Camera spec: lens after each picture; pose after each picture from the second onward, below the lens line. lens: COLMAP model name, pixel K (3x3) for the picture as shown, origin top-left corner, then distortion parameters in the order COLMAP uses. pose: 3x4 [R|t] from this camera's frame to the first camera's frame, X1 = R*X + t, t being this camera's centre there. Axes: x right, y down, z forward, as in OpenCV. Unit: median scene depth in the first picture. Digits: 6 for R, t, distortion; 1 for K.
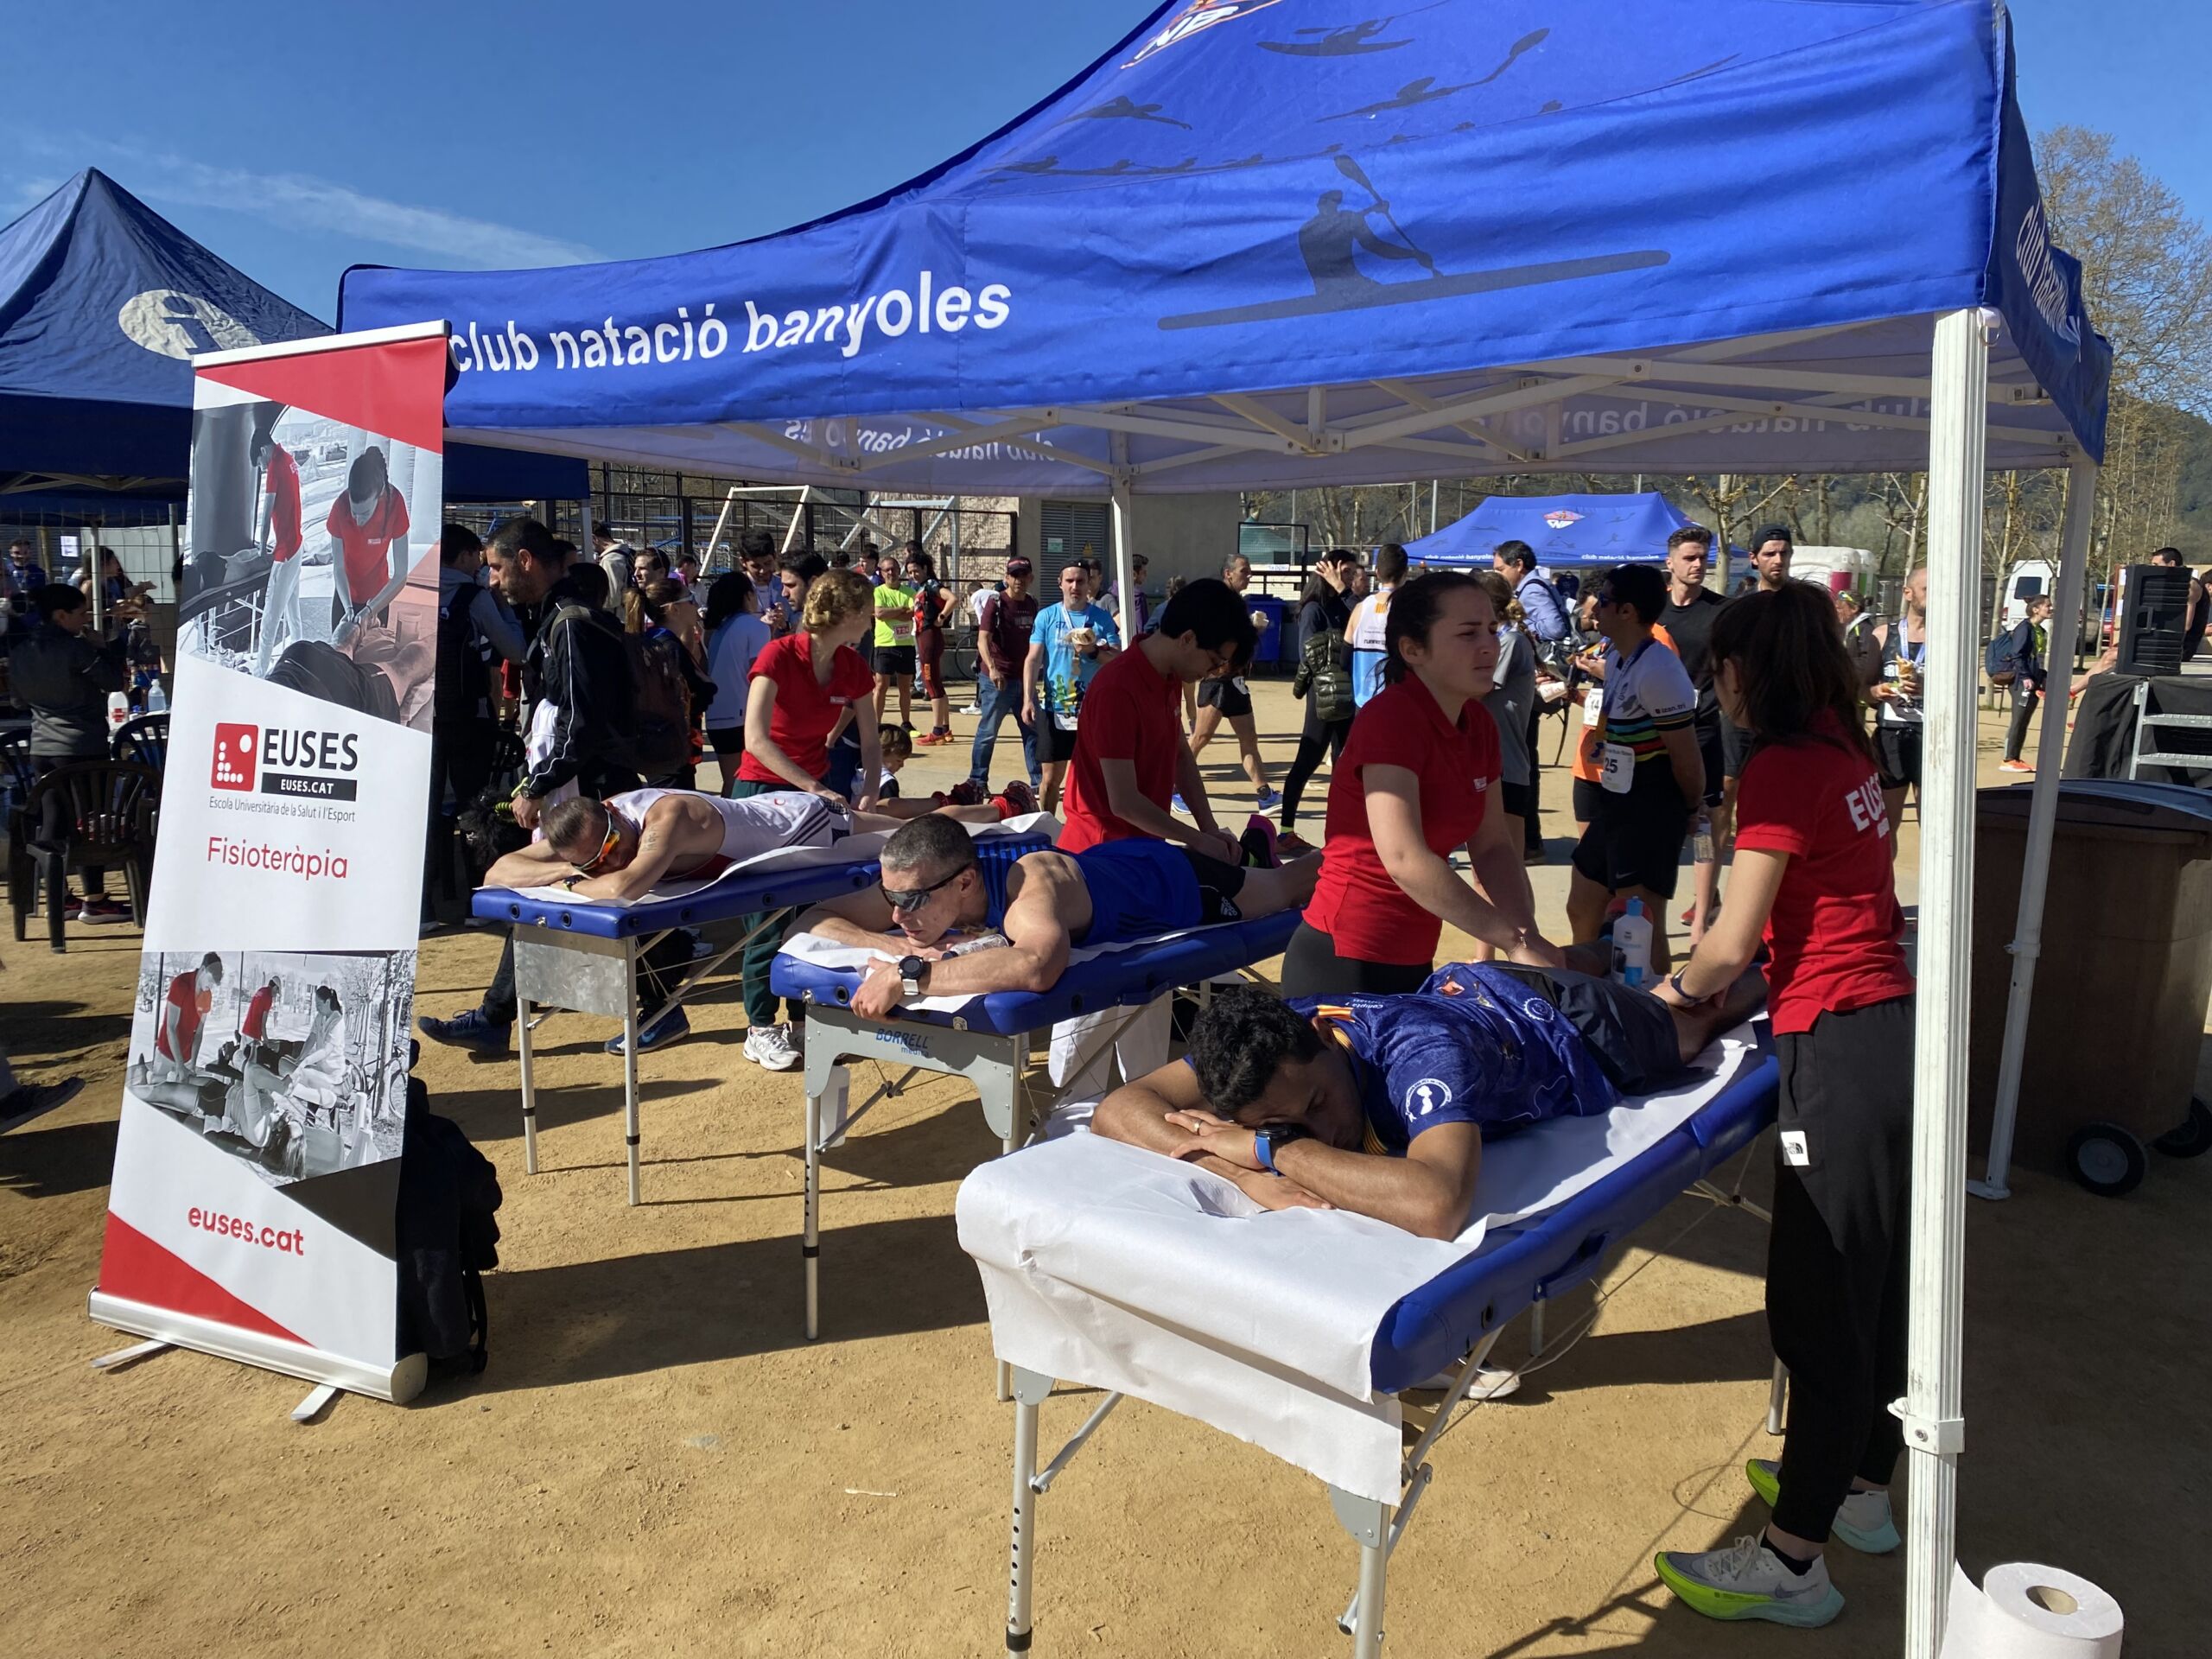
lens RADIAL K [[1668.5, 0, 1106.0], [0, 1668.5, 829.5], [0, 0, 1]] dist [0.066734, -0.060401]
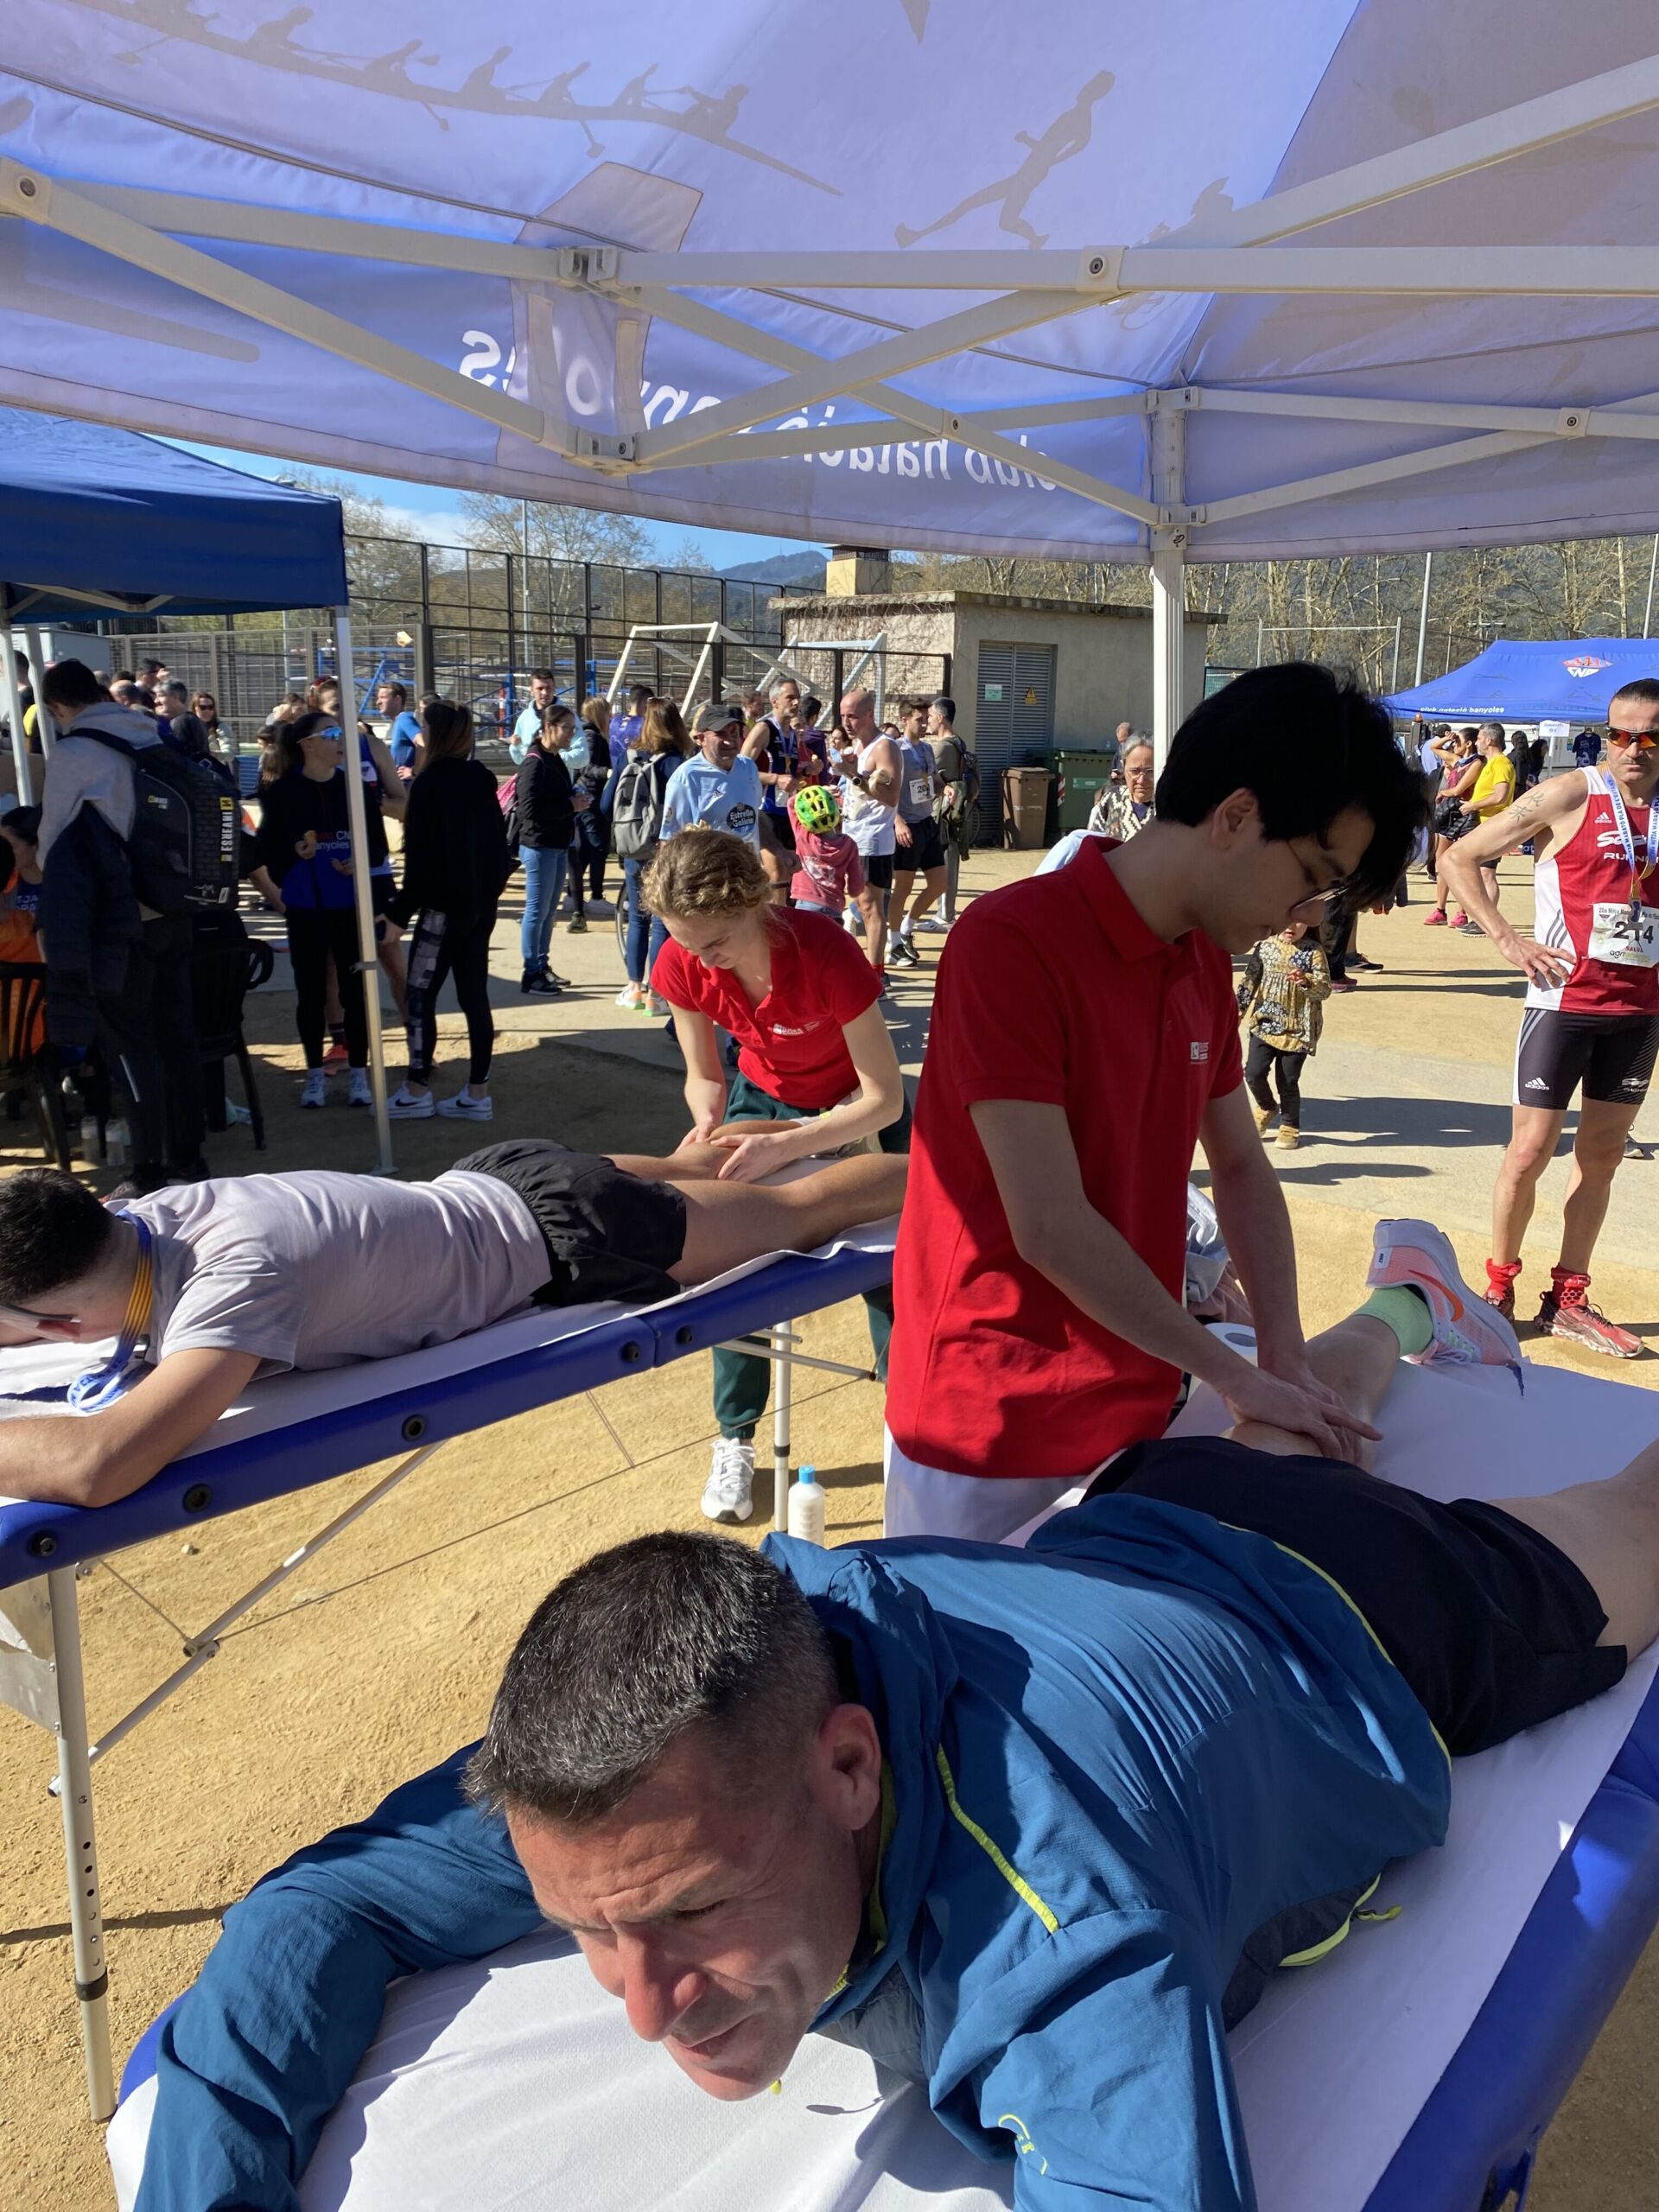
lens RADIAL K [[1762.7, 0, 829.5], [0, 1762.7, 1106.0], [0, 0, 1]] dist [0.003208, 0.000228]
pose [[0.993064, 0.032620, -0.112956, -0.055326], [-0.025733, 0.997750, 0.061903, -0.107639], [0.114721, -0.058567, 0.991670, 0.758914]]
